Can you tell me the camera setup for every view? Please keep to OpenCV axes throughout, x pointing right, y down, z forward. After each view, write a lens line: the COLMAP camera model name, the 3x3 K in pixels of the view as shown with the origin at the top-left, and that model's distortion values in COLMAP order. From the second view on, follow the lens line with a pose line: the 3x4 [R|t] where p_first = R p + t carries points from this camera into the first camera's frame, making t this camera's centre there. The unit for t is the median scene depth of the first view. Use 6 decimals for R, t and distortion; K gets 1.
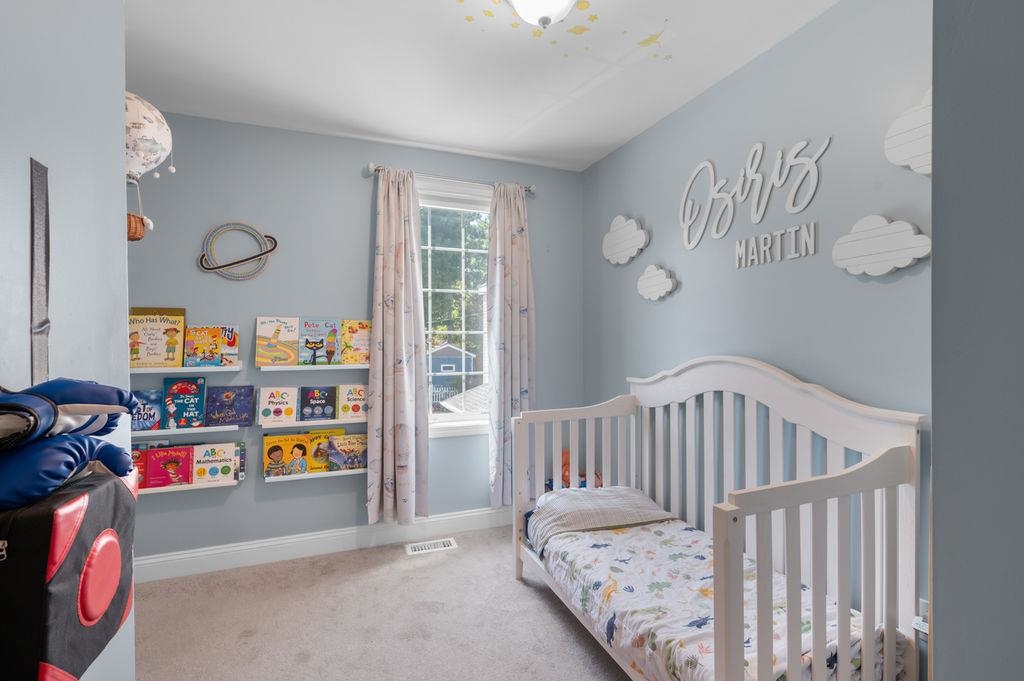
lens RADIAL K [[464.4, 0, 509.1], [0, 464.4, 339.7], [0, 0, 1]] dist [0.000319, 0.000112]
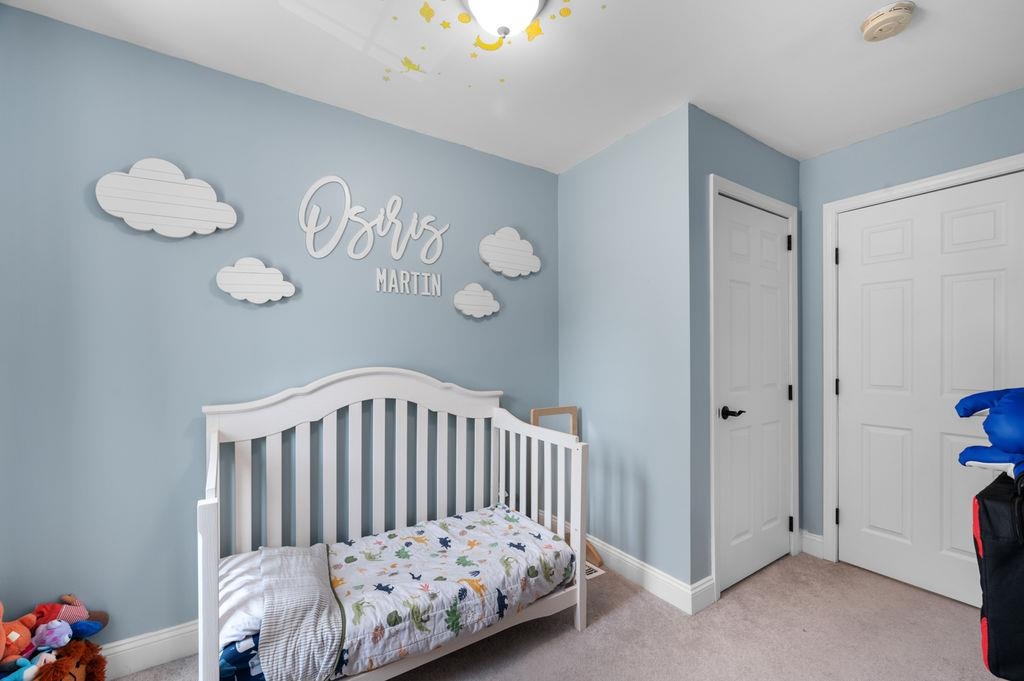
lens RADIAL K [[431.7, 0, 511.7], [0, 431.7, 350.9], [0, 0, 1]] dist [0.001365, -0.000312]
pose [[-0.229700, 0.008154, 0.973227, -0.652278], [0.000678, 0.999966, -0.008218, 0.003747], [-0.973261, -0.001228, -0.229698, 0.953537]]
